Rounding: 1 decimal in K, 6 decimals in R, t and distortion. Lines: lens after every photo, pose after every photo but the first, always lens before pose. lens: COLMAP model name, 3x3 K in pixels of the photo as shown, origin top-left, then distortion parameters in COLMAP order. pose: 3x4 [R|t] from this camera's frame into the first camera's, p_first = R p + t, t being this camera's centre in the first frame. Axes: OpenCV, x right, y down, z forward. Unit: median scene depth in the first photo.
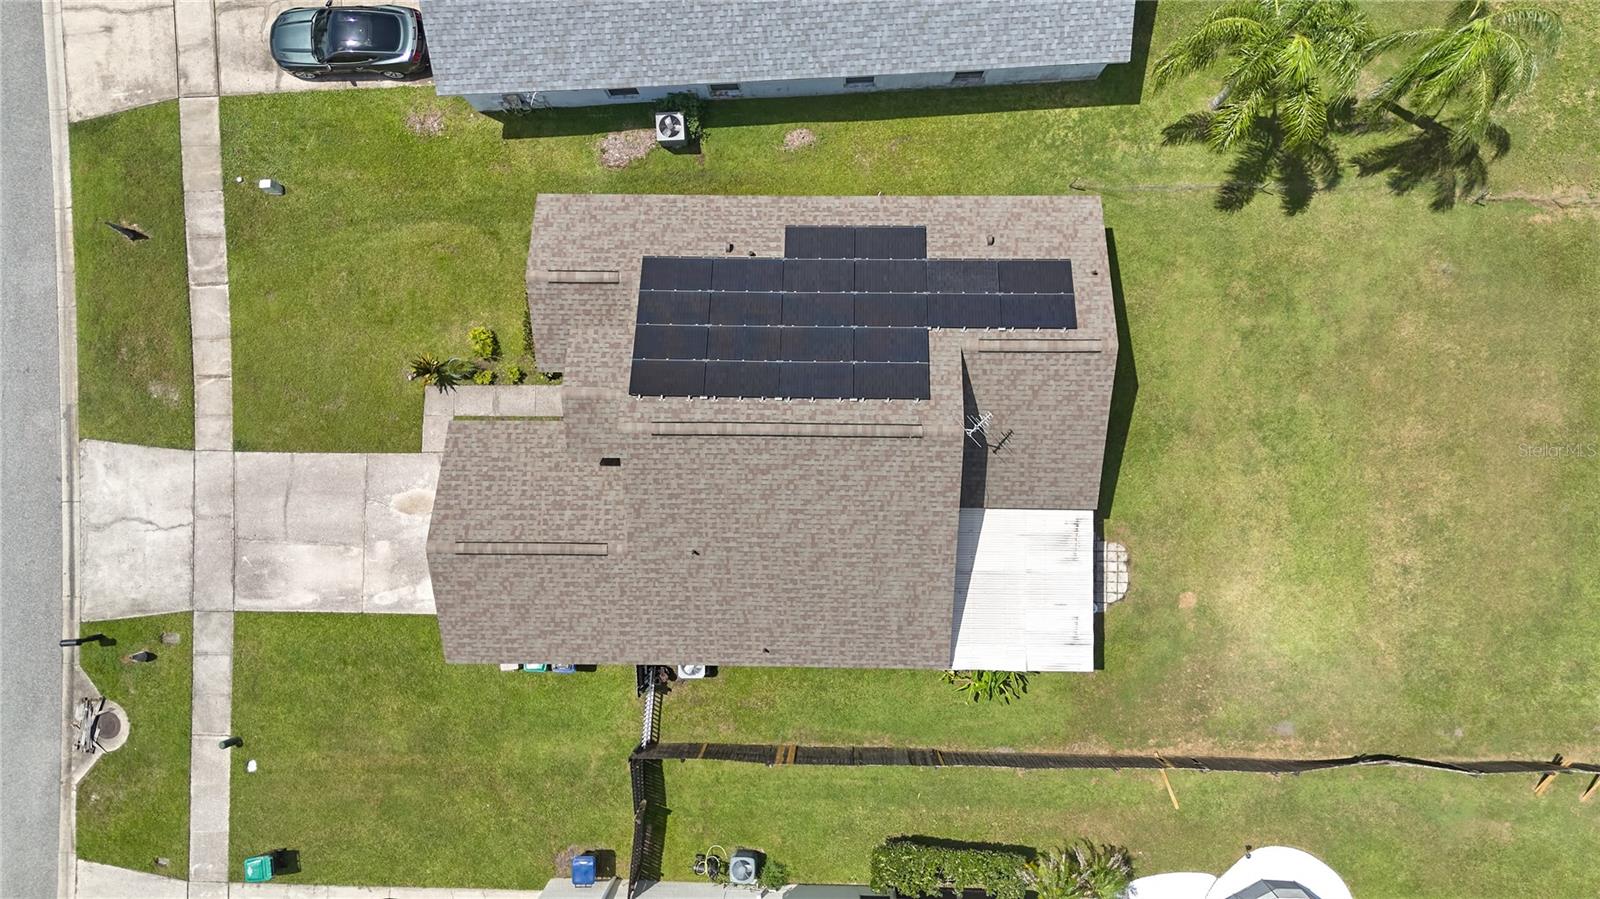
lens RADIAL K [[1138.9, 0, 797.2], [0, 1138.9, 448.2], [0, 0, 1]] dist [0.052007, -0.040548]
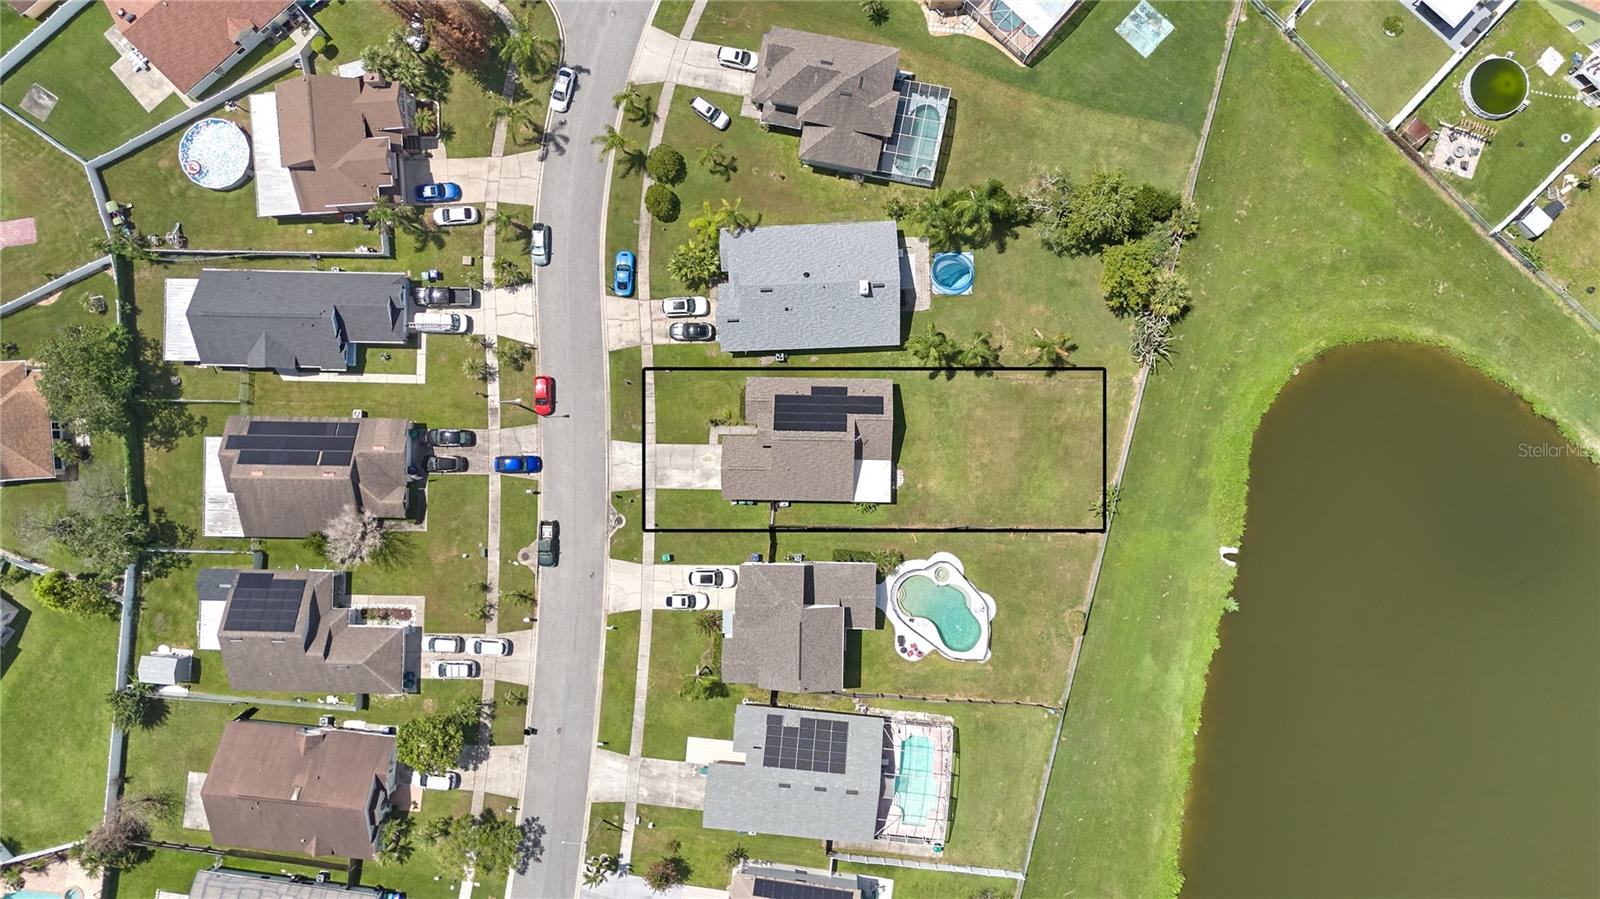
lens RADIAL K [[1138.9, 0, 802.9], [0, 1138.9, 449.8], [0, 0, 1]] dist [0.052007, -0.040548]
pose [[0.999984, 0.005360, 0.001866, -0.041260], [-0.005353, 0.999980, -0.003285, 0.031879], [-0.001883, 0.003275, 0.999993, -2.665854]]
